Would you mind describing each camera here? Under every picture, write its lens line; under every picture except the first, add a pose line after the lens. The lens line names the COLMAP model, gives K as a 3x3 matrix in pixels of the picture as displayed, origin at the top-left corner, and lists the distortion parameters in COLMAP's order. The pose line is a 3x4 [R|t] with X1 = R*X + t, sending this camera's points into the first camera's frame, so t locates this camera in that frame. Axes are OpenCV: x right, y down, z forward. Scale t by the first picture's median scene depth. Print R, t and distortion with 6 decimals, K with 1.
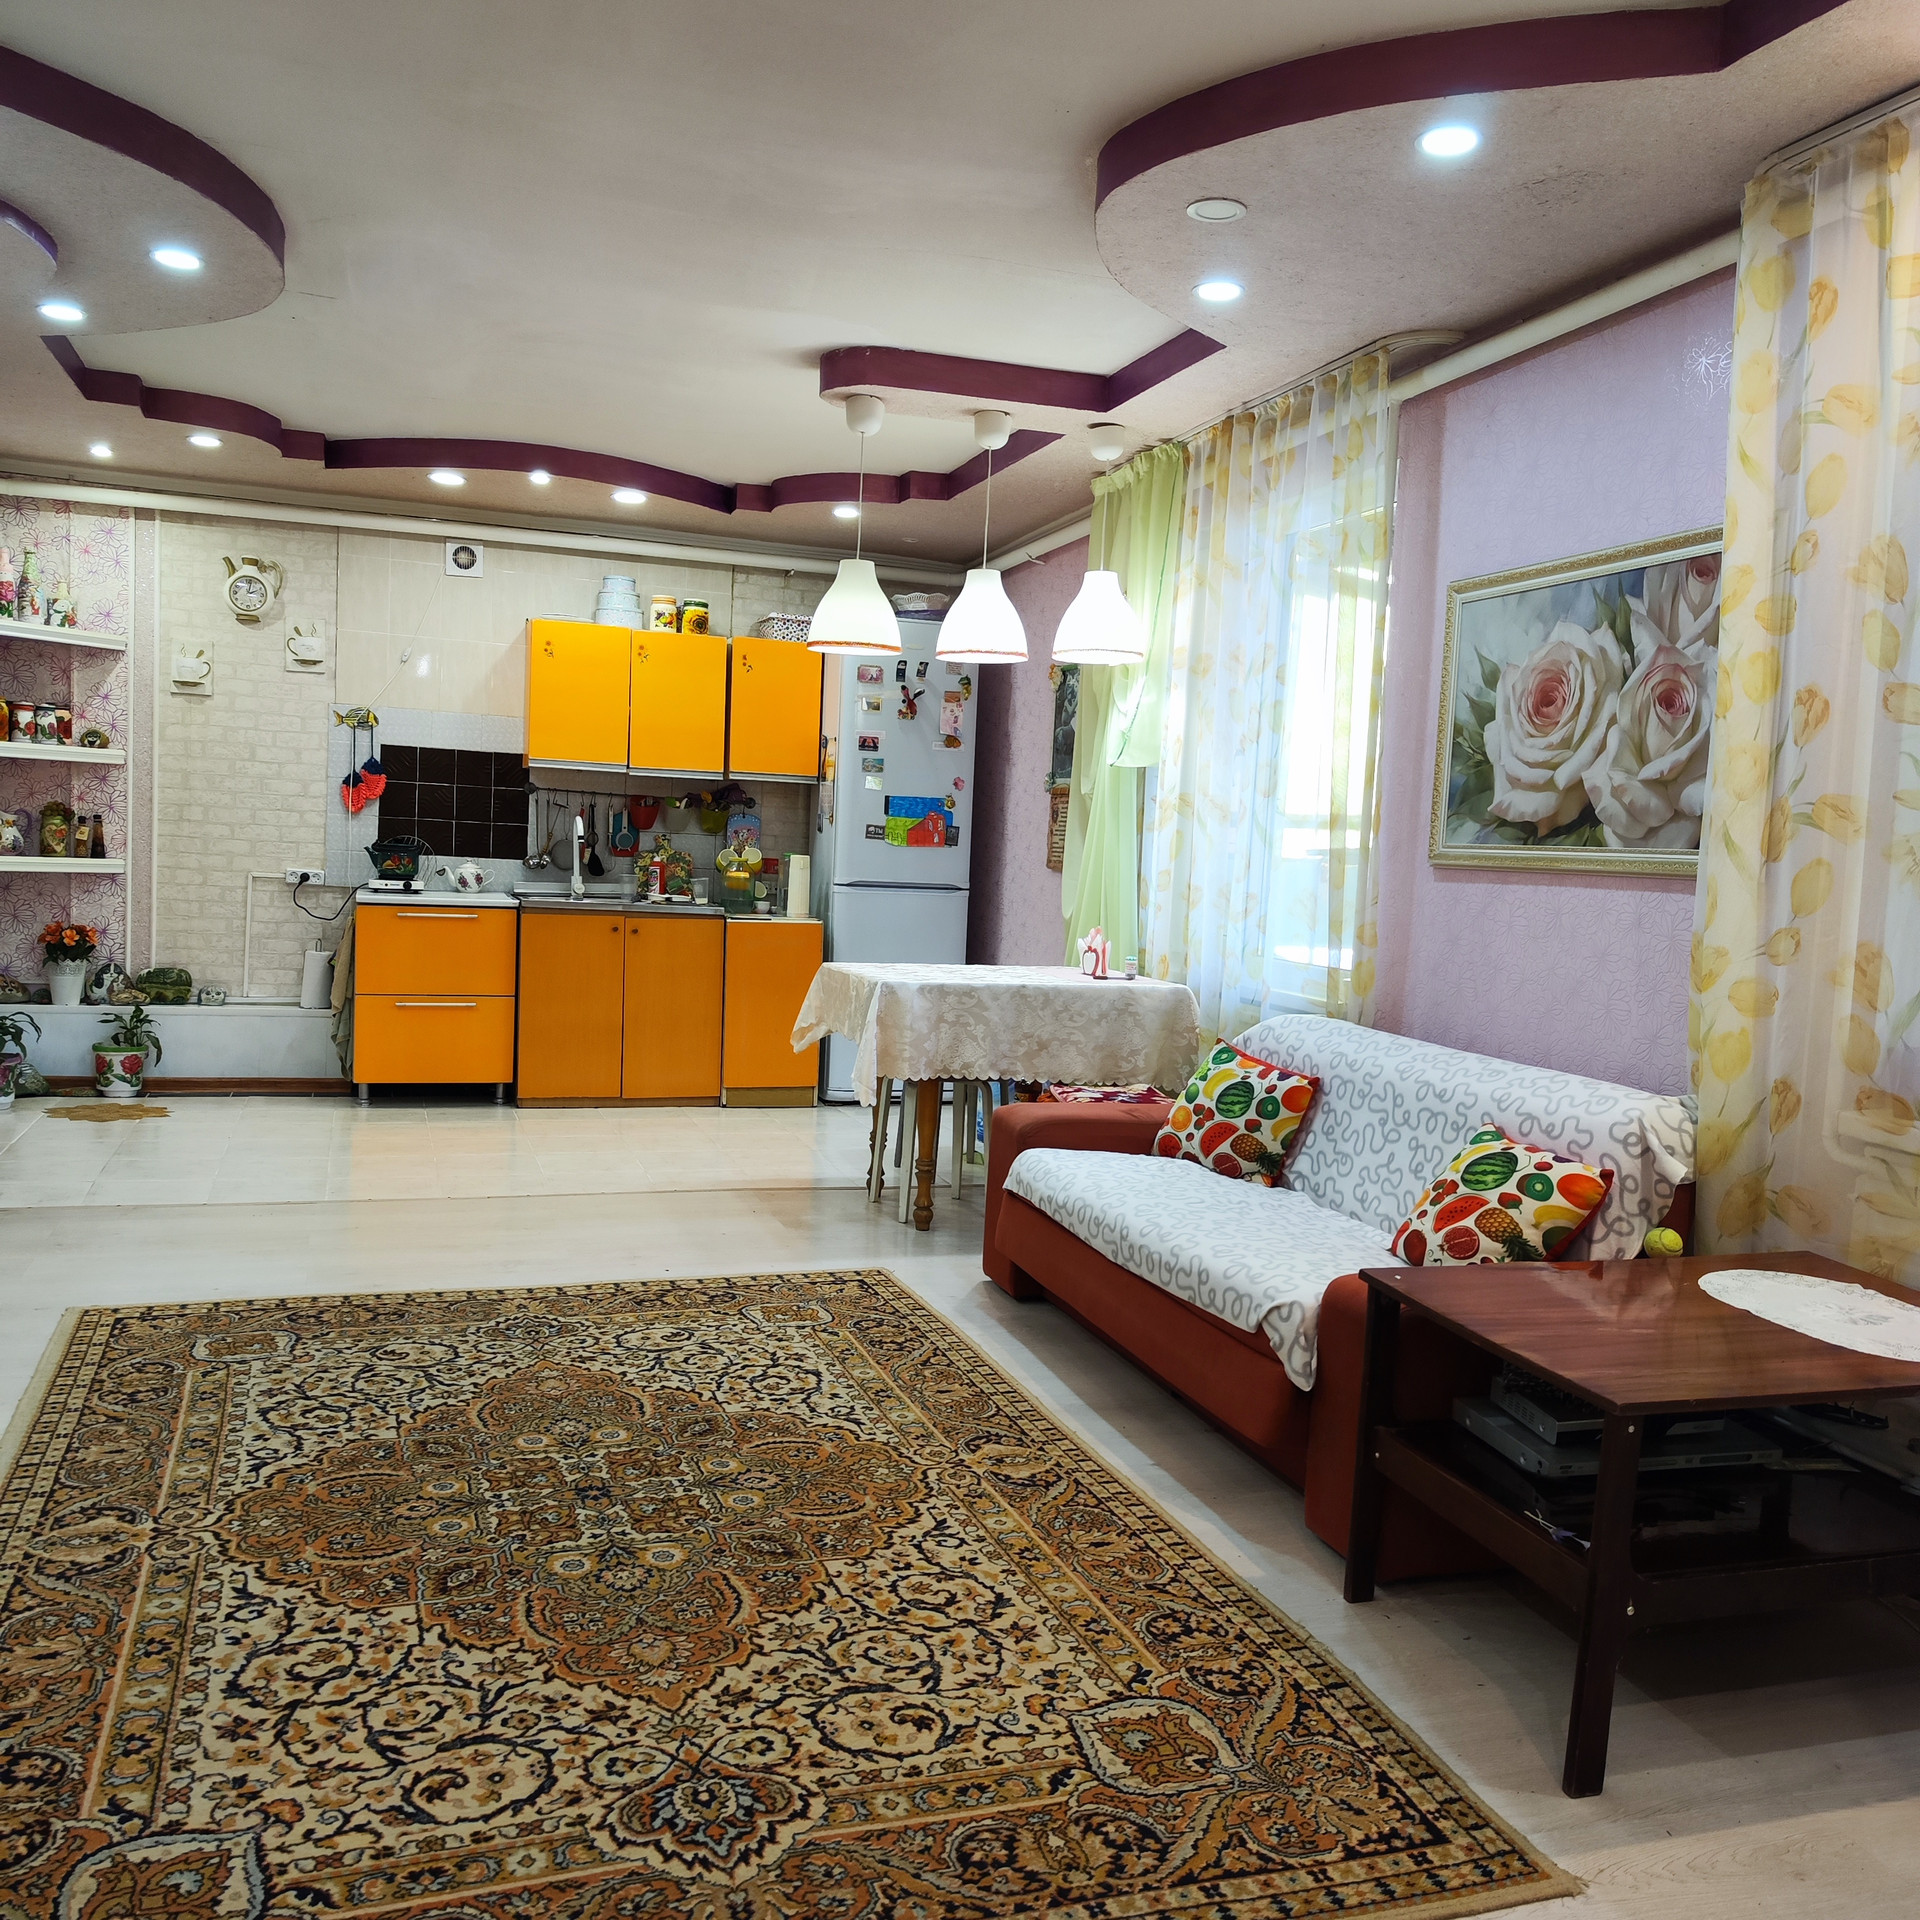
lens RADIAL K [[1738.1, 0, 1000.0], [0, 1738.1, 985.0], [0, 0, 1]] dist [0.030534, 0.000000]
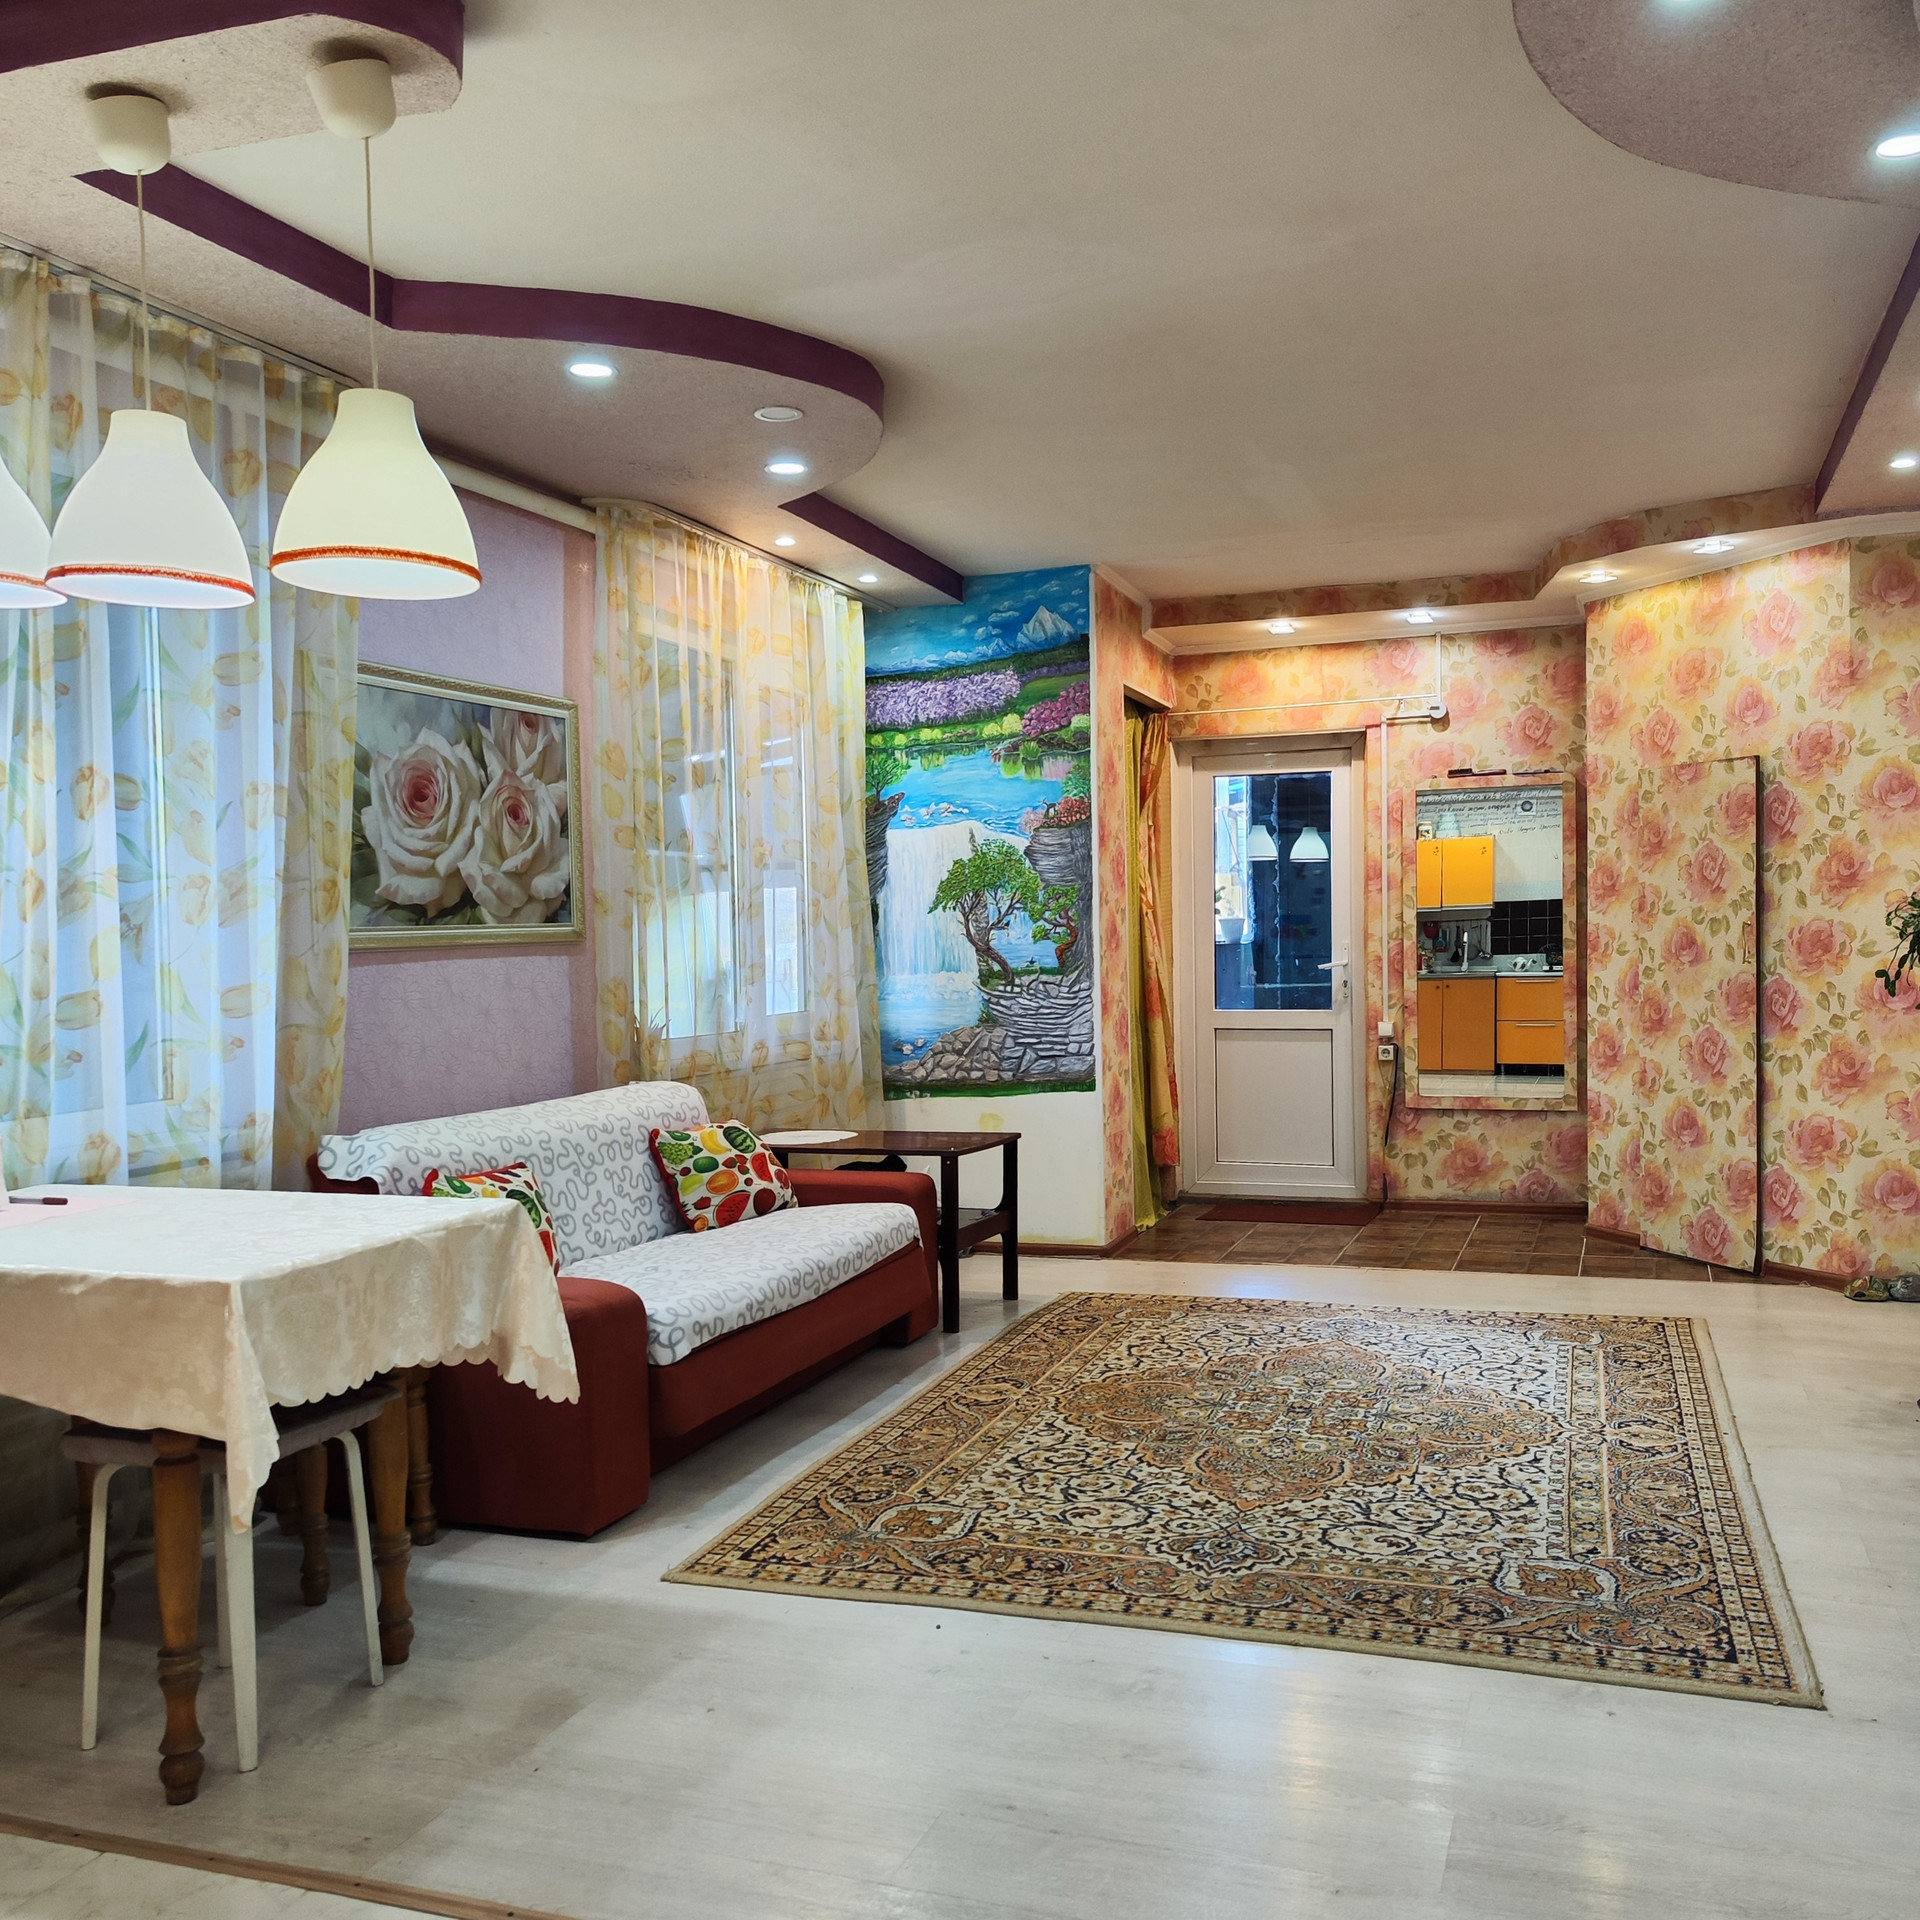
lens RADIAL K [[1738.1, 0, 986.4], [0, 1738.1, 983.9], [0, 0, 1]] dist [0.030534, 0.000000]
pose [[-0.769005, -0.055227, 0.636853, -0.730956], [0.039757, 0.990200, 0.133876, -0.192289], [-0.638005, 0.128270, -0.759273, 1.751961]]
